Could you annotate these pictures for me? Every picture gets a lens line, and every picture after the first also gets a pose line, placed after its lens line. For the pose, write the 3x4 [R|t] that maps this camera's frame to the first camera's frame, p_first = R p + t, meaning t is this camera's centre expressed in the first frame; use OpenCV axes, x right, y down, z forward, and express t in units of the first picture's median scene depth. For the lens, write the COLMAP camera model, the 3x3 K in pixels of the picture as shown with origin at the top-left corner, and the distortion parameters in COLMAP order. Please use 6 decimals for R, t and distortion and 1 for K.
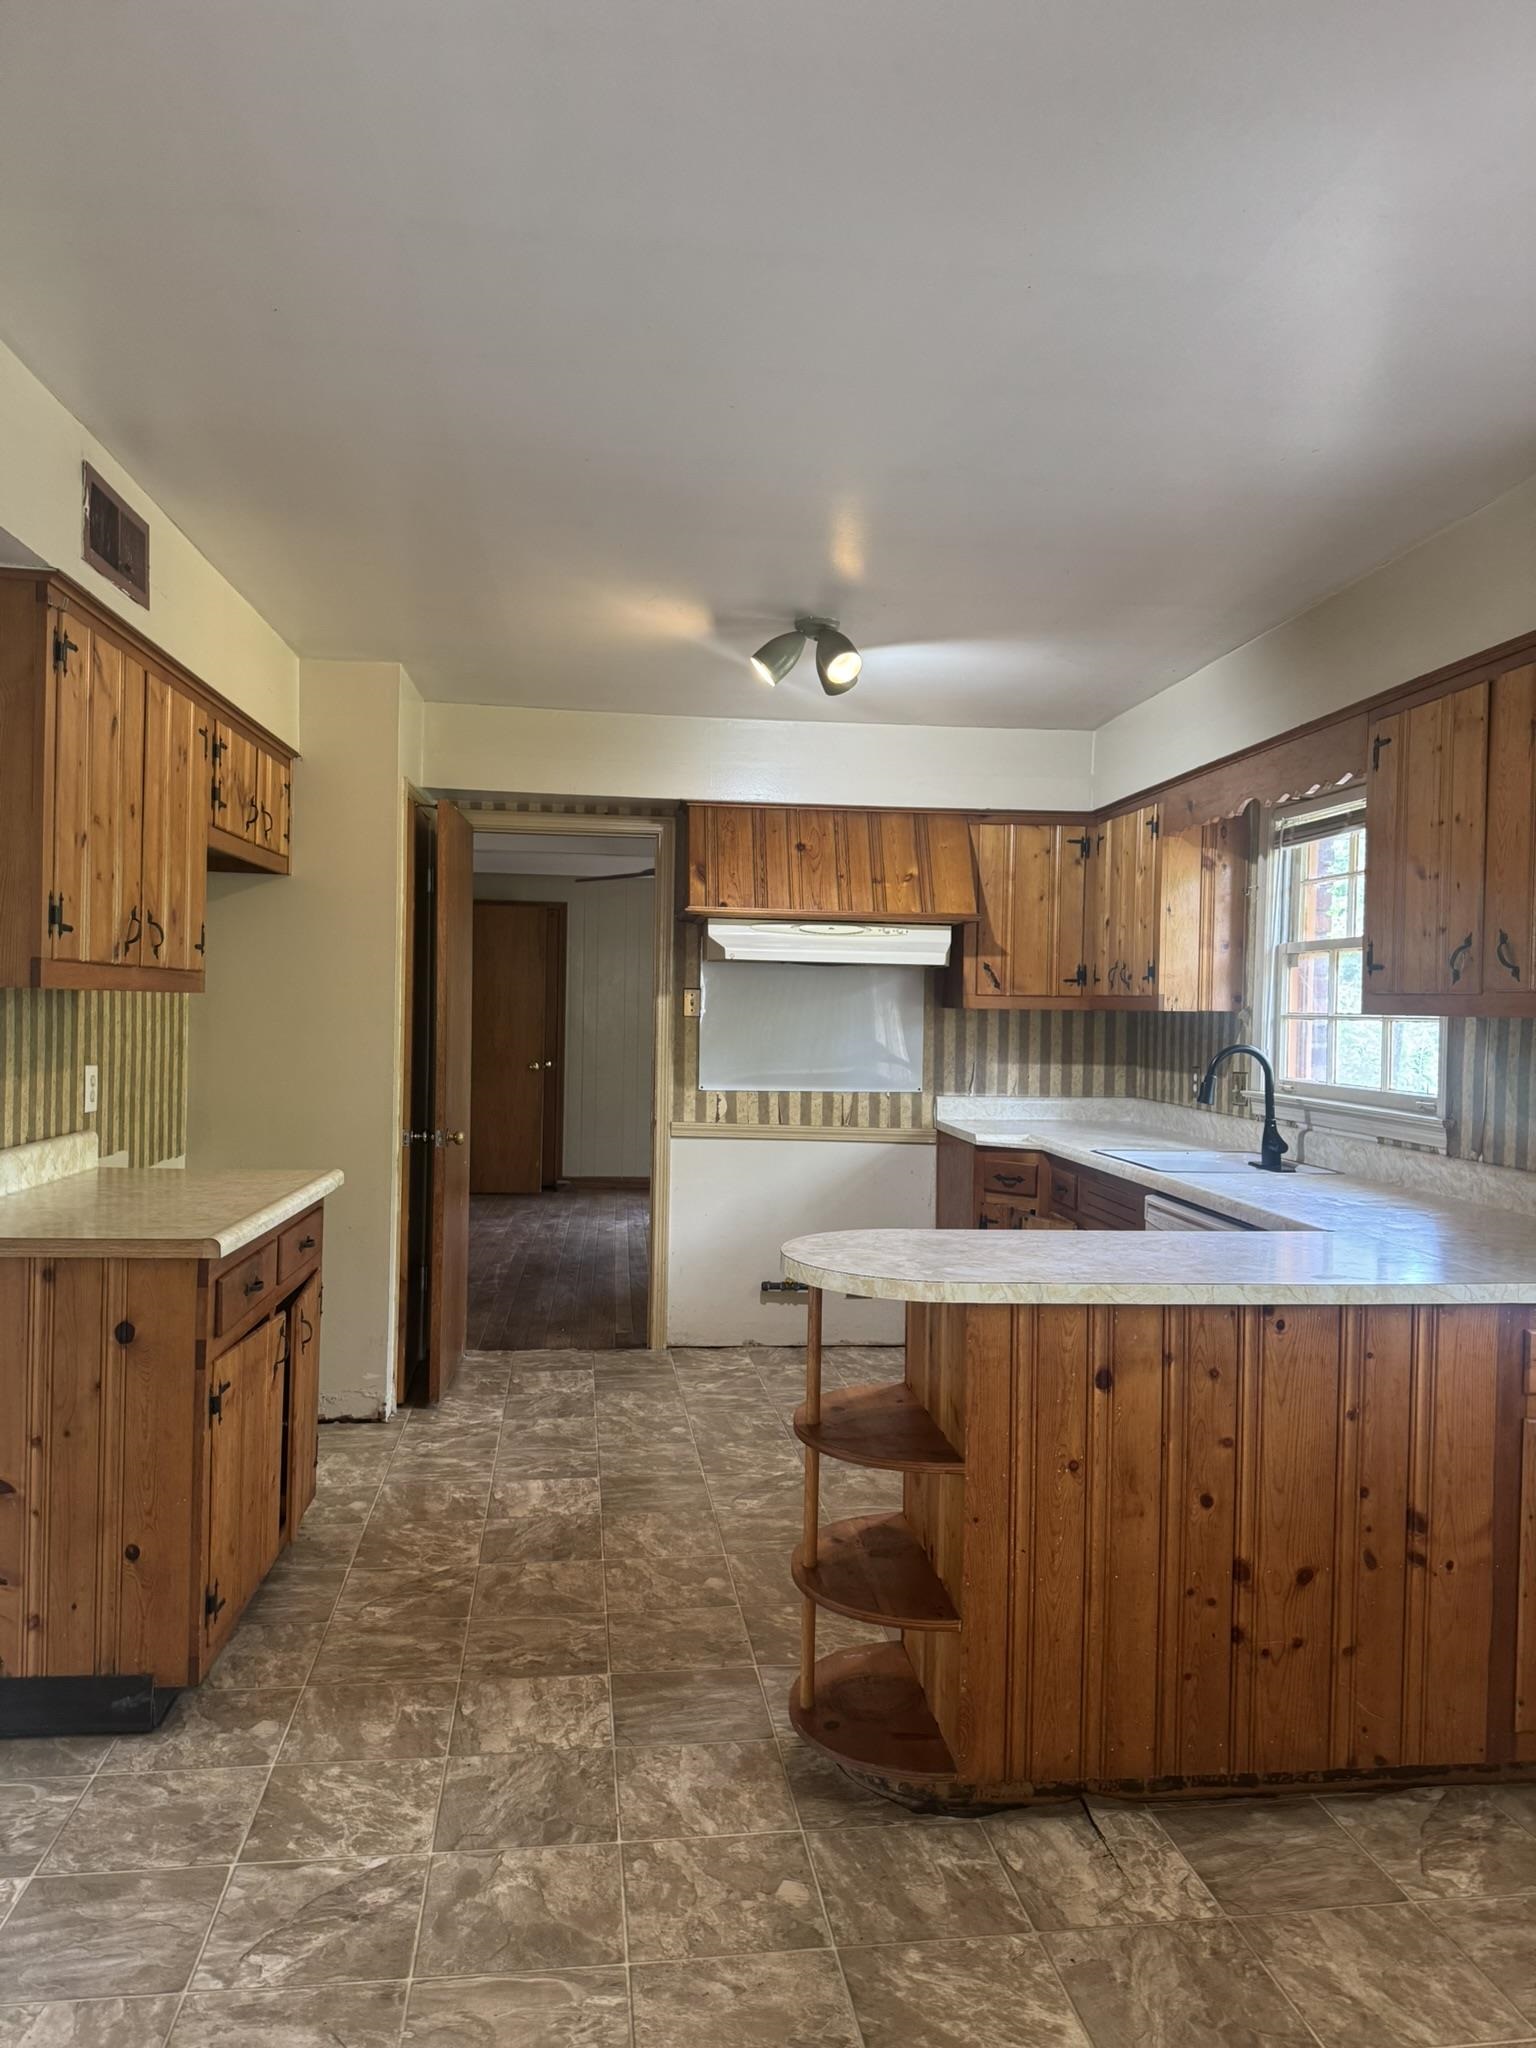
lens RADIAL K [[1404.1, 0, 738.0], [0, 1404.1, 1020.1], [0, 0, 1]] dist [0.062300, -0.061472]
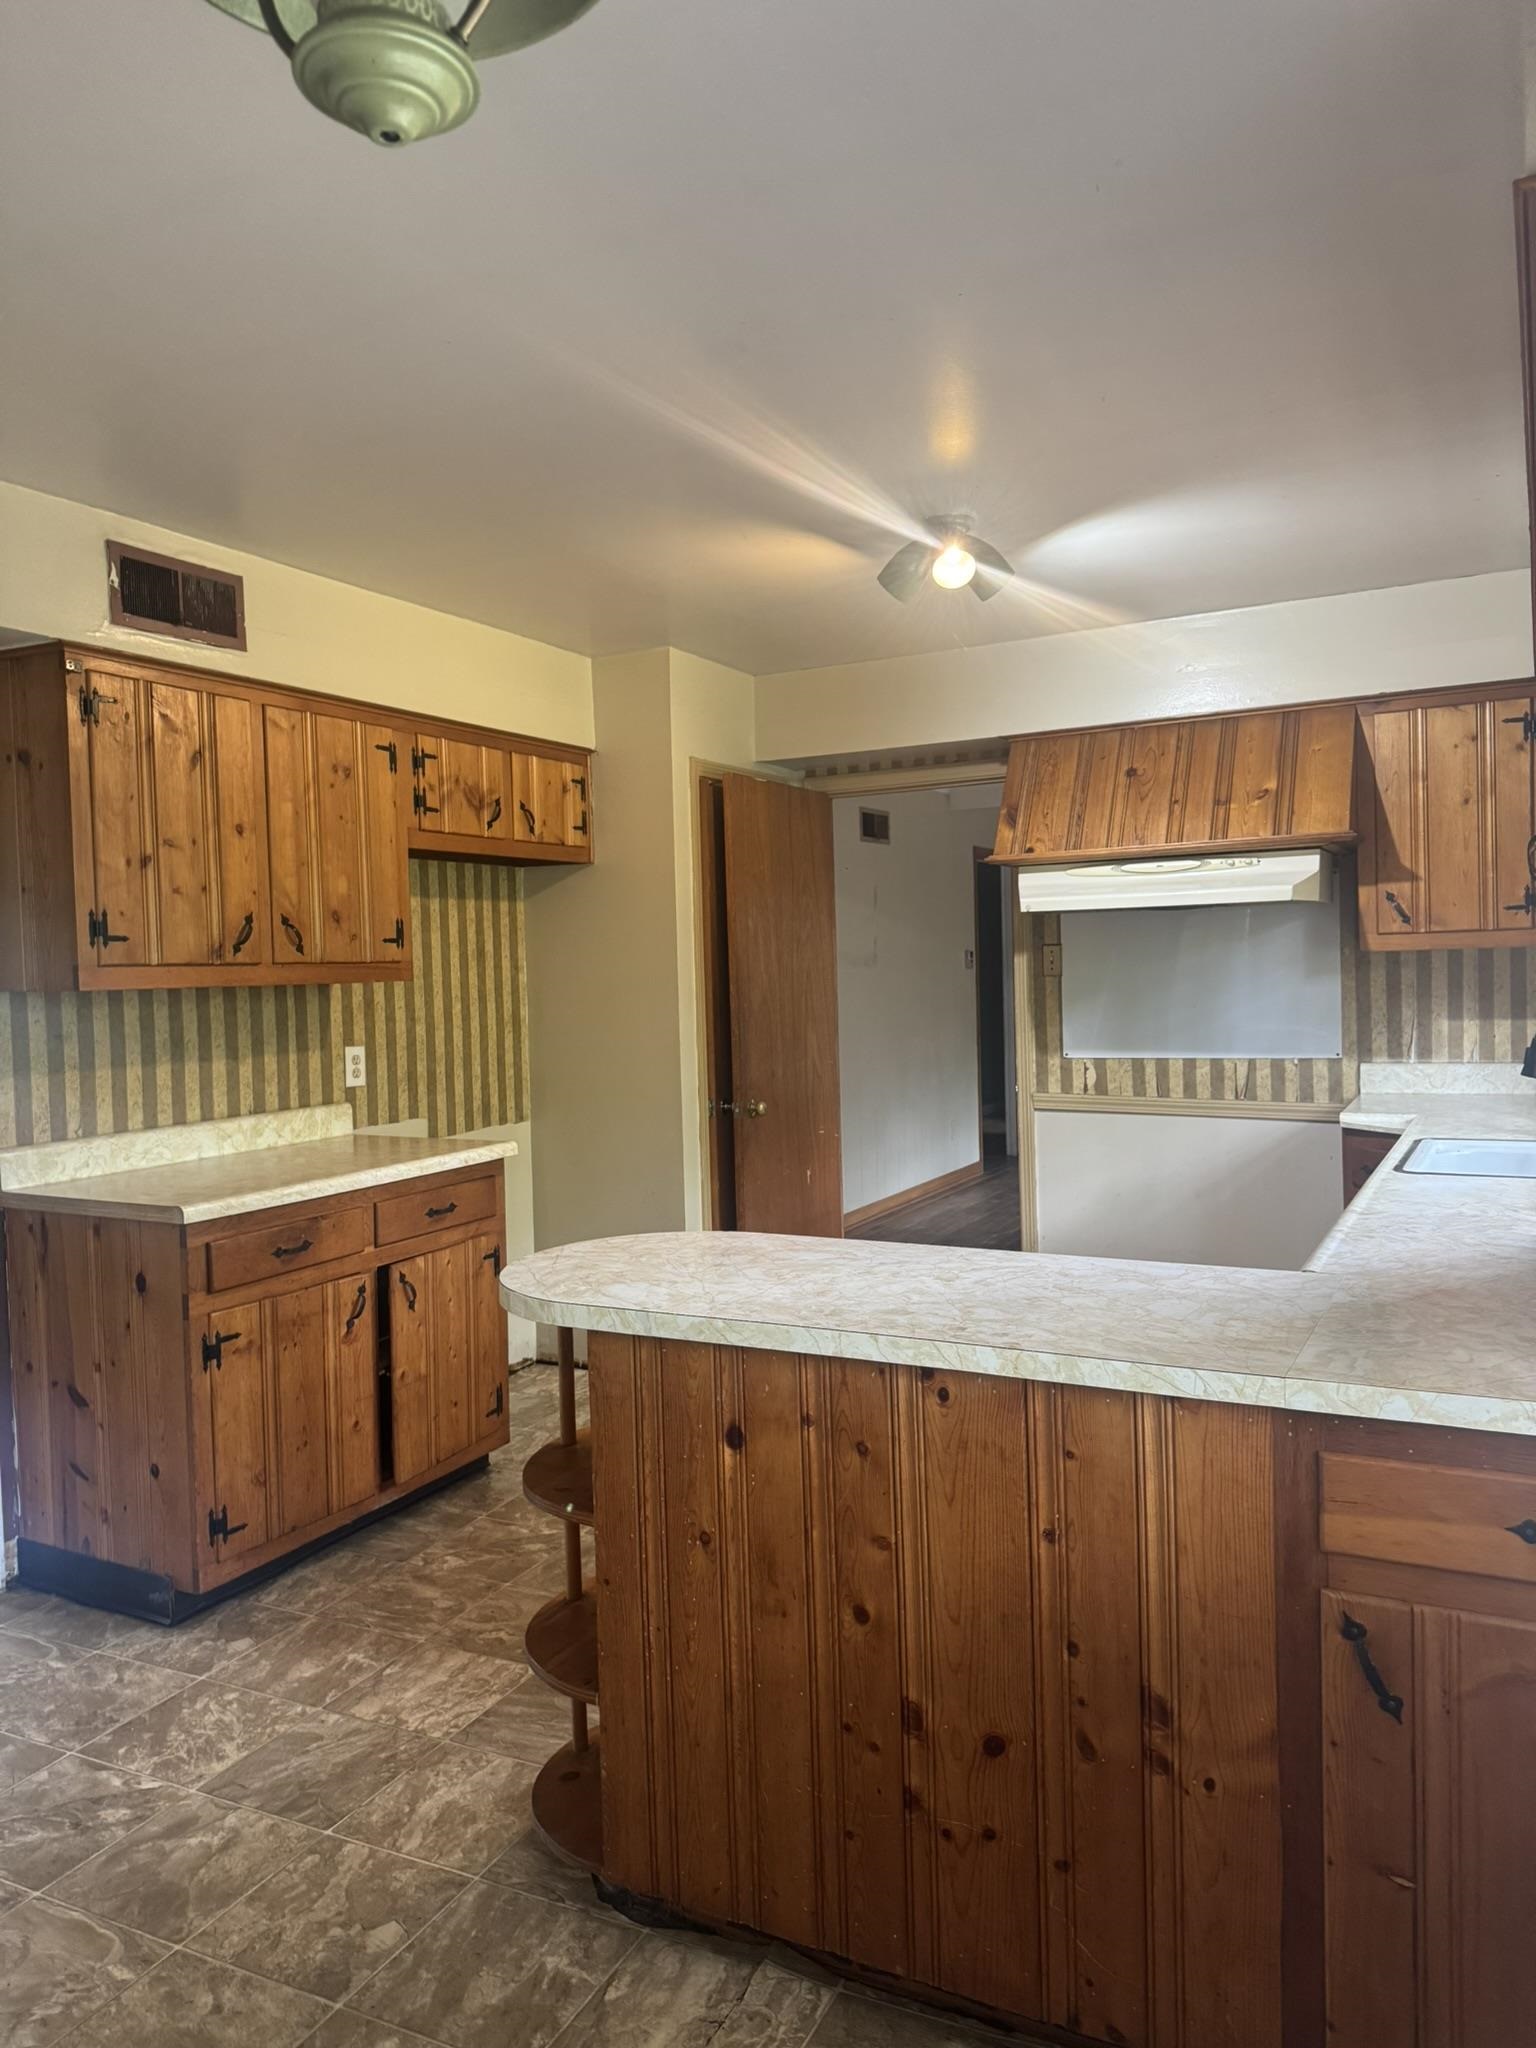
lens RADIAL K [[1404.1, 0, 738.0], [0, 1404.1, 1020.1], [0, 0, 1]] dist [0.062300, -0.061472]
pose [[0.835226, -0.023546, -0.549402, 0.620743], [0.040424, 0.999009, 0.018639, 0.001753], [0.548419, -0.037776, 0.835350, 0.298491]]
